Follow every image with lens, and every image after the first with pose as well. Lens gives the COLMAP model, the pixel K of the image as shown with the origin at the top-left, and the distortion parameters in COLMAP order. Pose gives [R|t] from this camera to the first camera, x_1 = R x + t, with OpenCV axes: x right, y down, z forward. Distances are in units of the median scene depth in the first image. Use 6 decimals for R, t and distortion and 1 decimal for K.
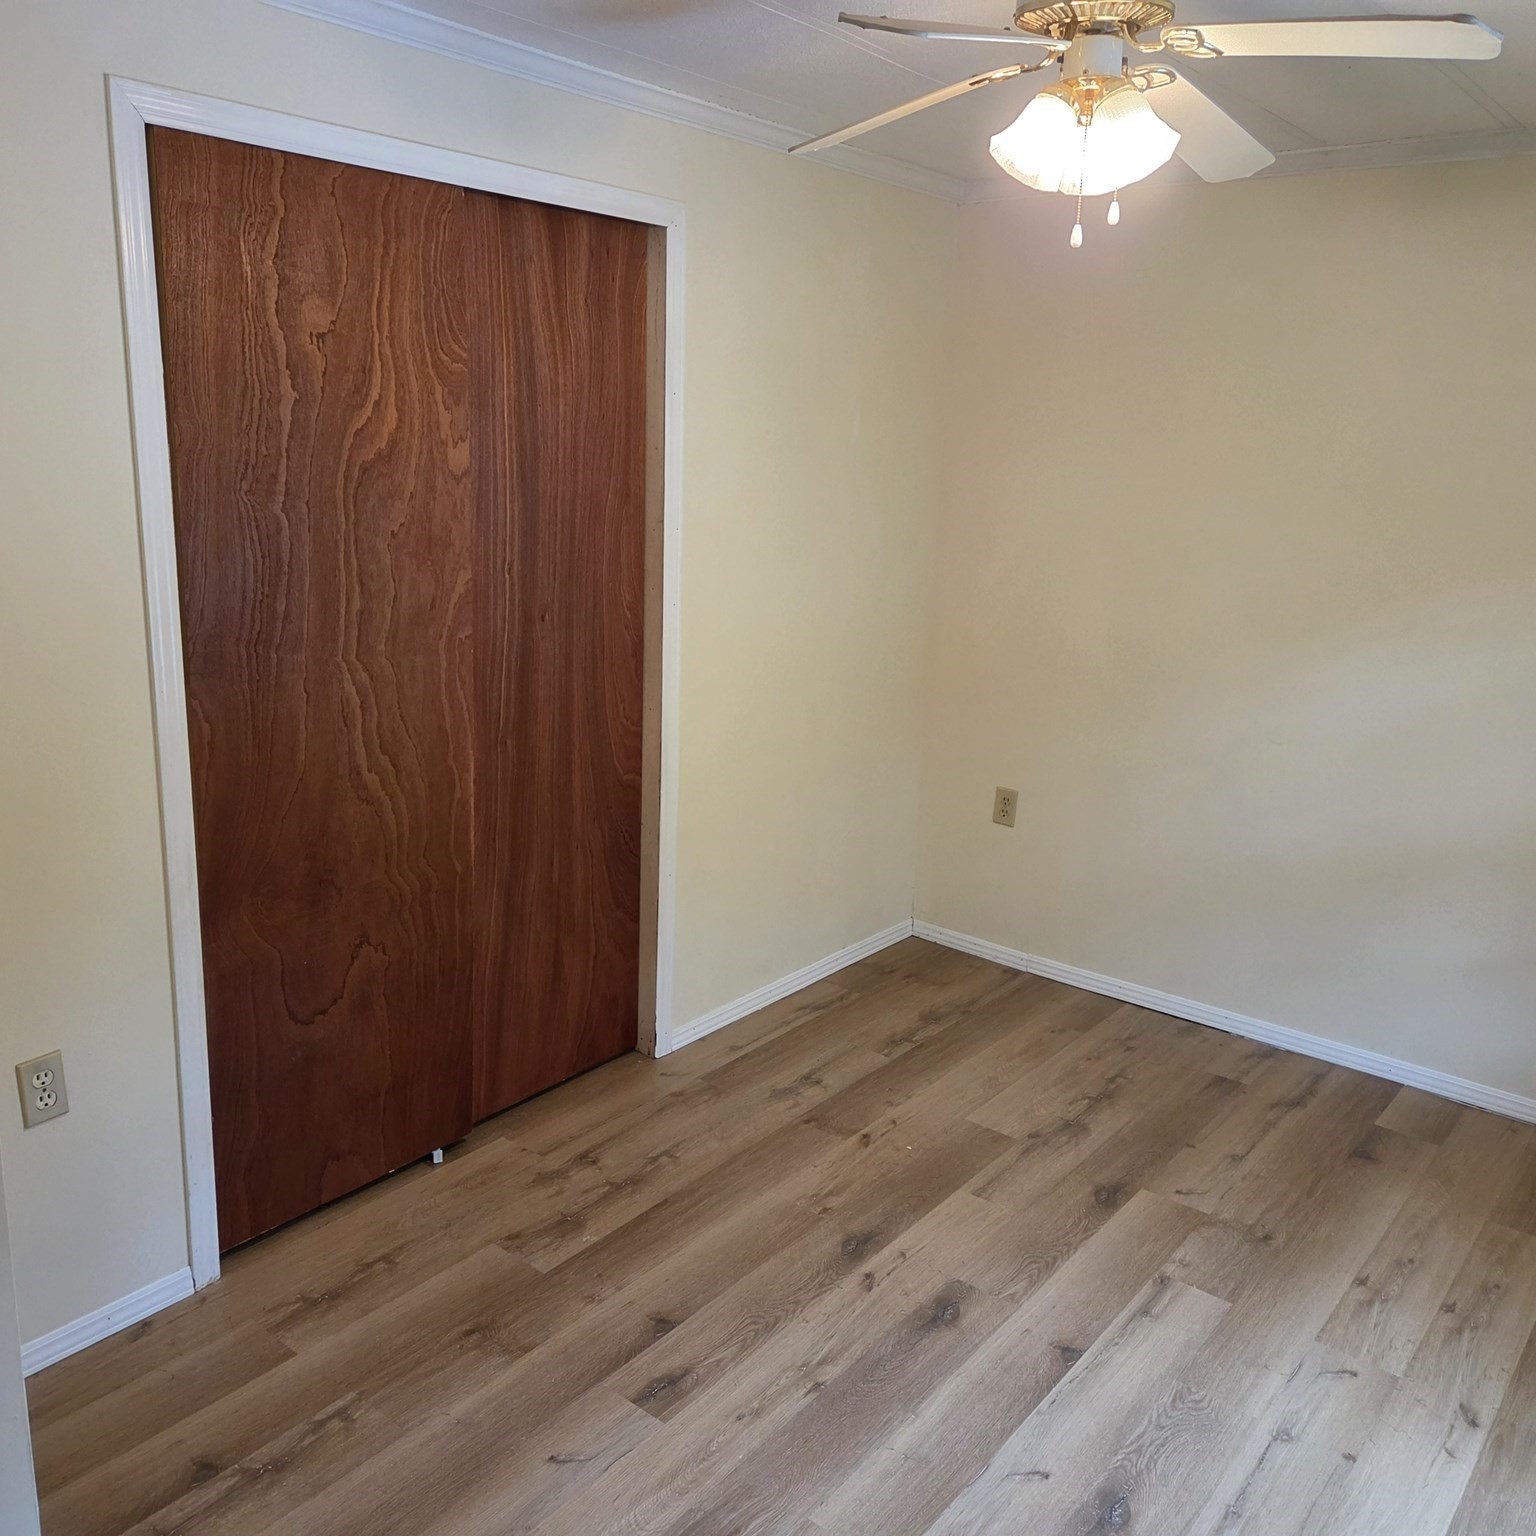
lens RADIAL K [[1360.8, 0, 769.1], [0, 1360.8, 767.1], [0, 0, 1]] dist [0.057409, -0.055937]
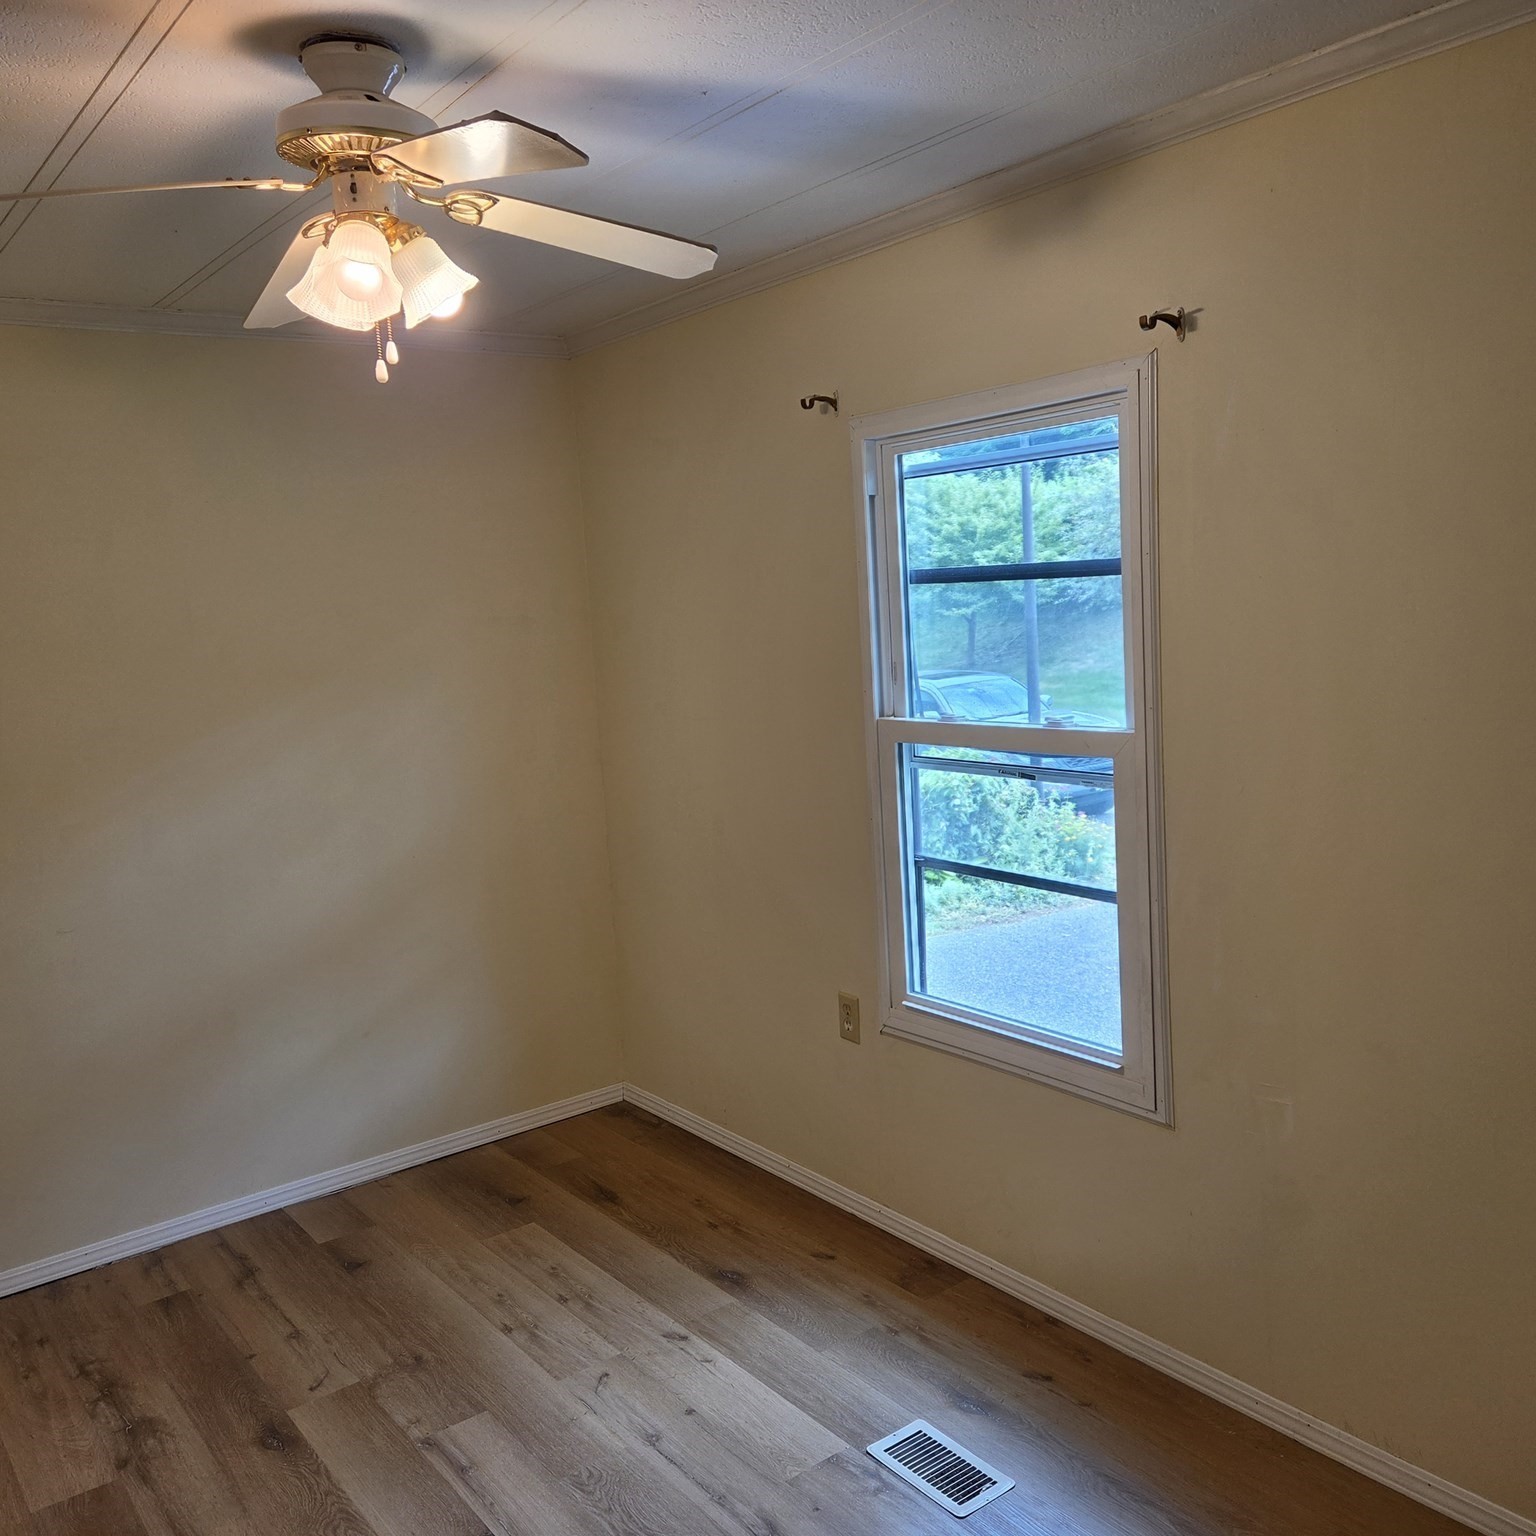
lens RADIAL K [[1360.8, 0, 768.7], [0, 1360.8, 769.4], [0, 0, 1]] dist [0.057409, -0.055937]
pose [[0.240742, -0.174478, 0.954778, -0.454652], [0.296890, 0.949796, 0.098708, -0.088558], [-0.924067, 0.259701, 0.280457, 0.365057]]
